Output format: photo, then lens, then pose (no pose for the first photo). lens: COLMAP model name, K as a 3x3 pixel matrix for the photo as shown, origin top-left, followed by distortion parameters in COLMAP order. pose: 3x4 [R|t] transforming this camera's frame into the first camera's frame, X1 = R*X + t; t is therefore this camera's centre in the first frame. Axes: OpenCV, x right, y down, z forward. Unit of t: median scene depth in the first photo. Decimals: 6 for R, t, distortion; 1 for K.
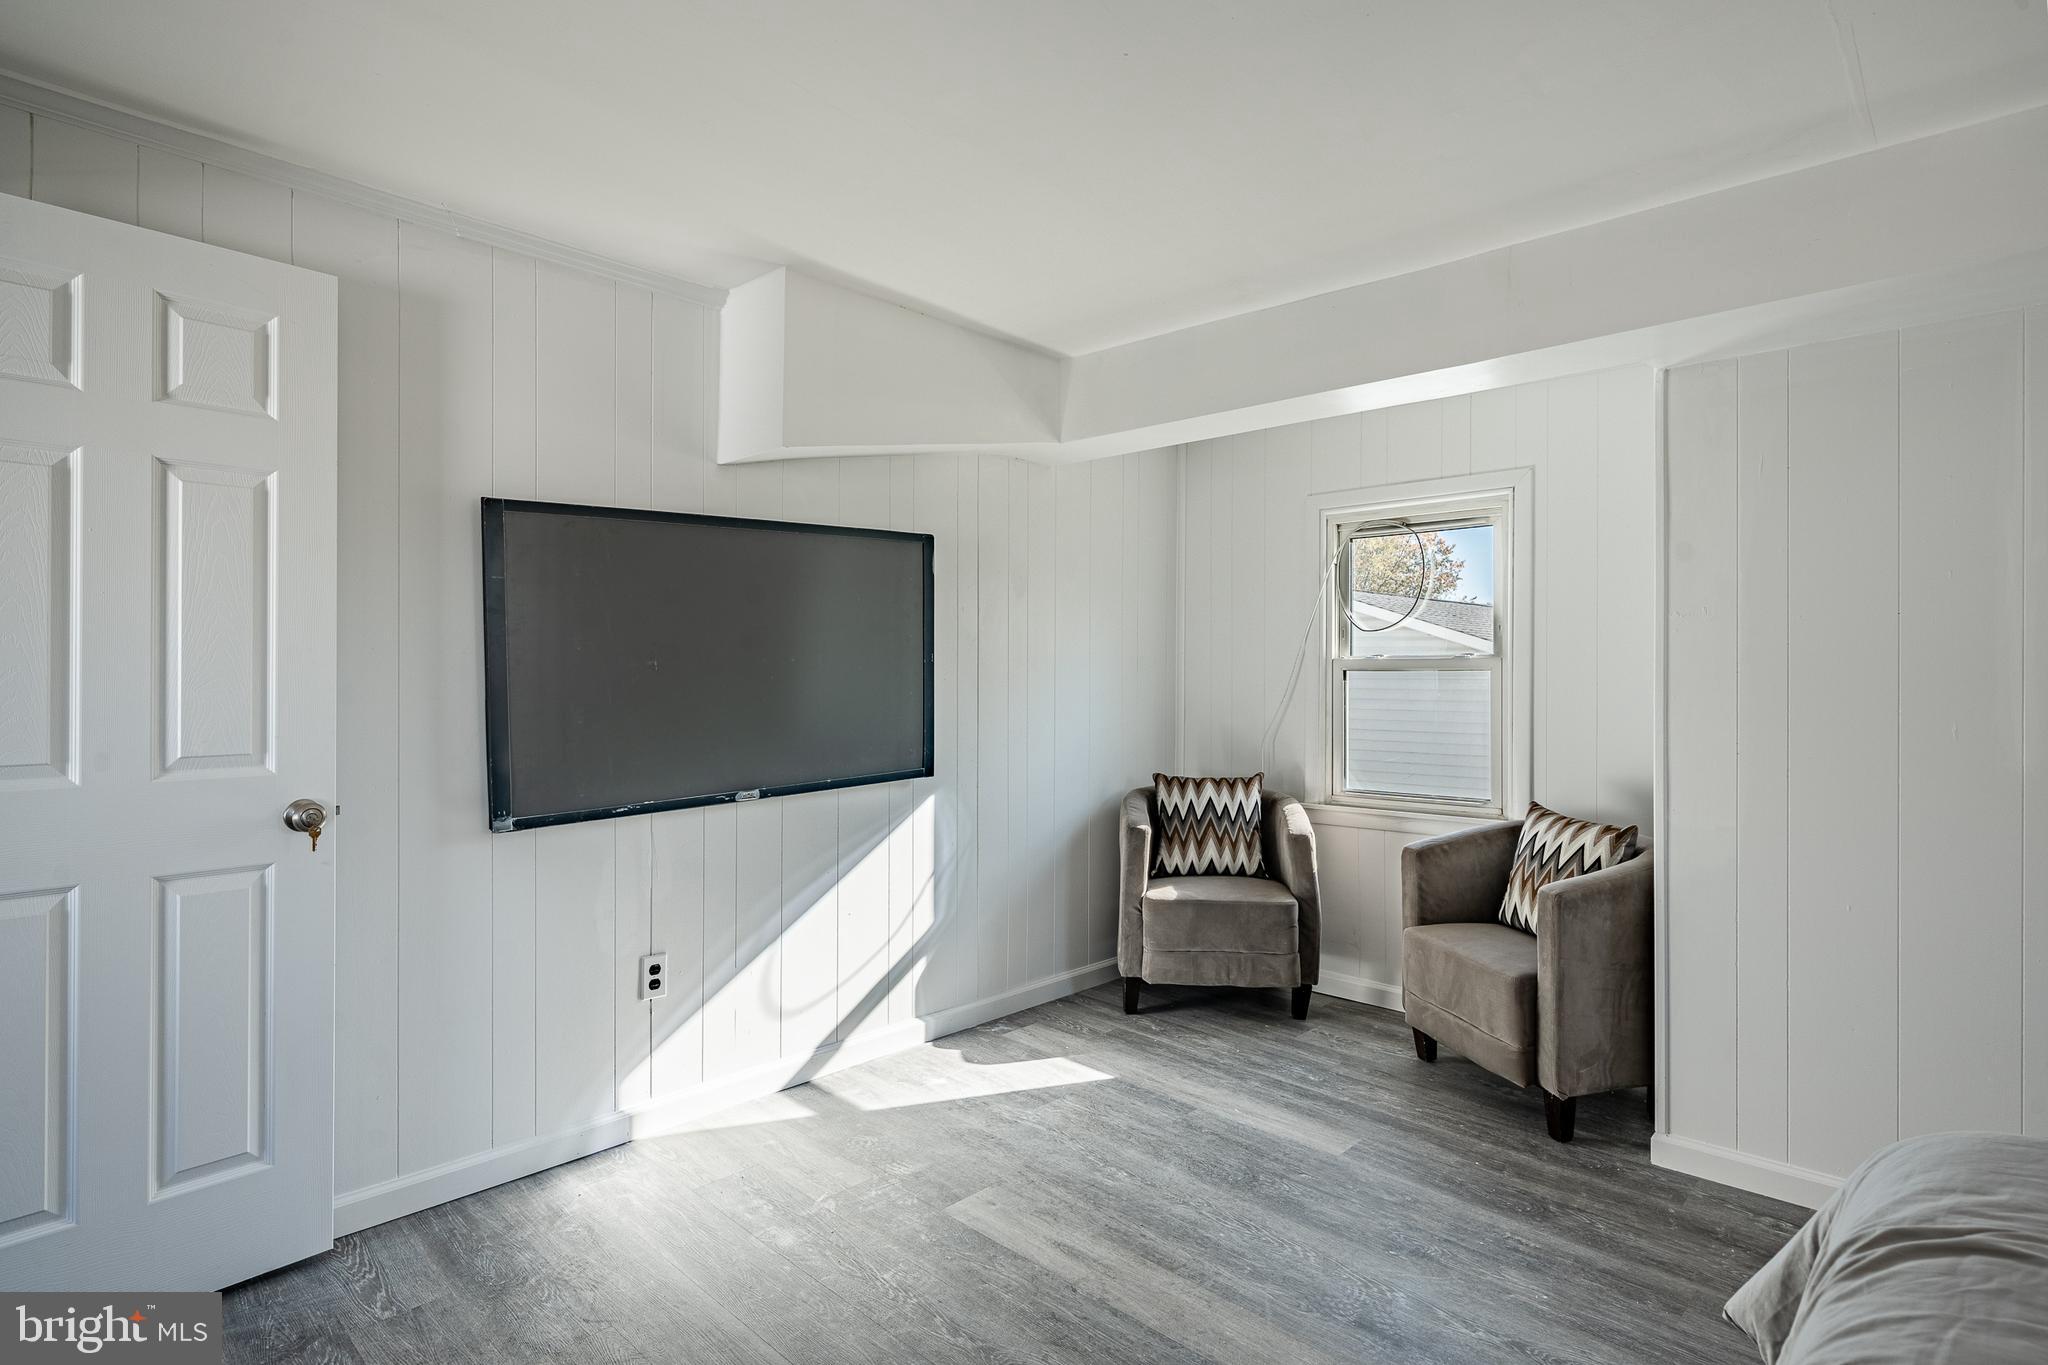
lens RADIAL K [[1077.4, 0, 1022.9], [0, 1077.4, 666.8], [0, 0, 1]] dist [-0.004379, -0.000001]
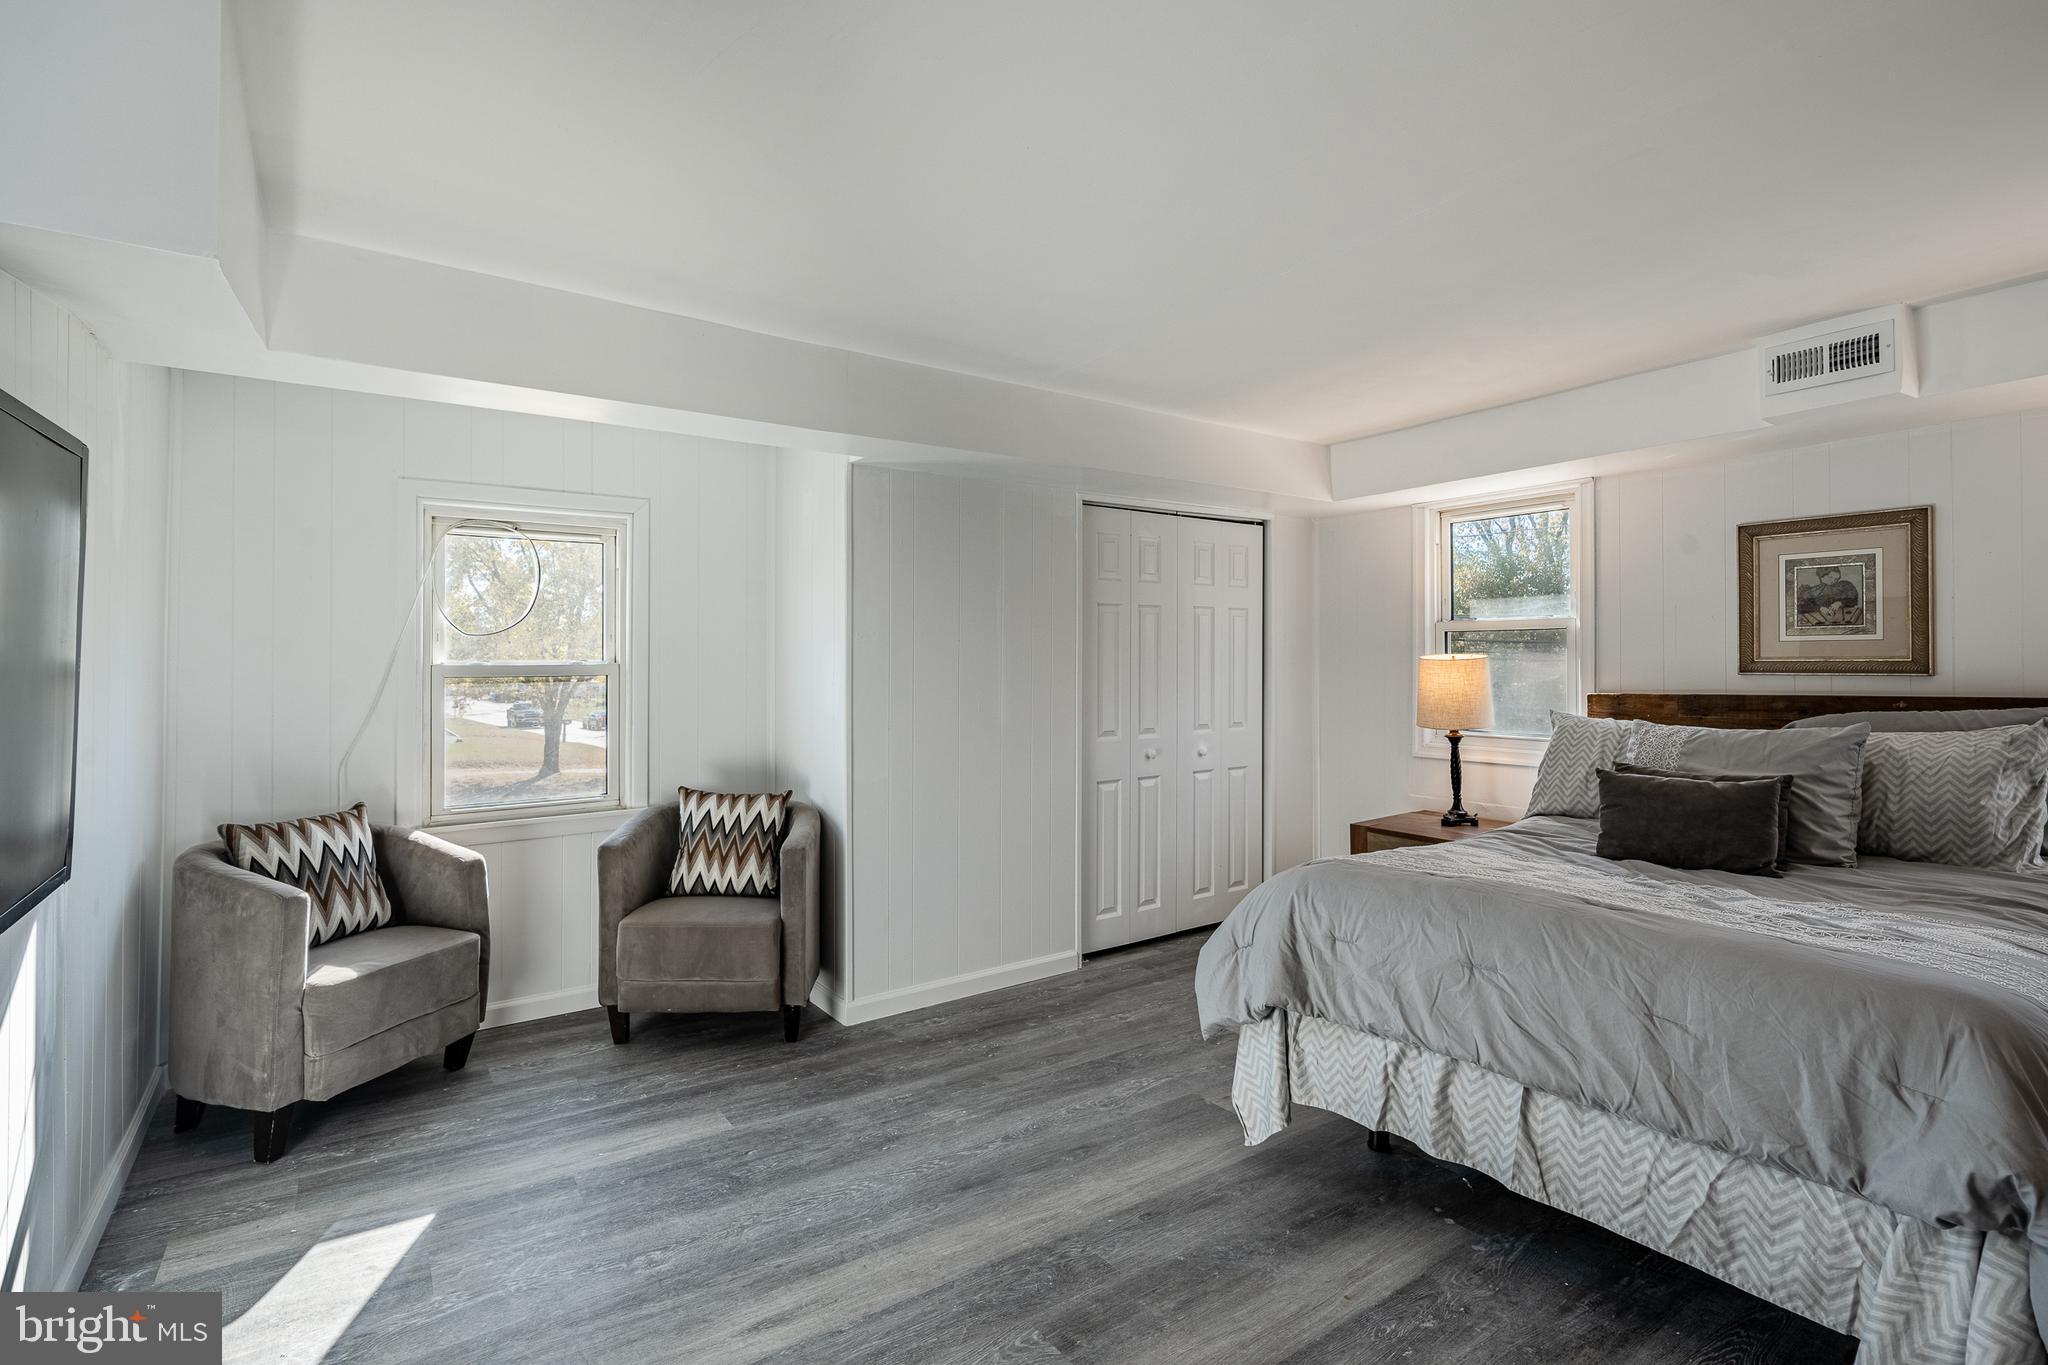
lens RADIAL K [[955.9, 0, 1032.9], [0, 955.9, 653.8], [0, 0, 1]] dist [0.007187, -0.002273]
pose [[0.181028, 0.007029, 0.983453, -0.559330], [-0.002848, 0.999974, -0.006622, -0.016600], [-0.983474, -0.001602, 0.181044, 0.490559]]
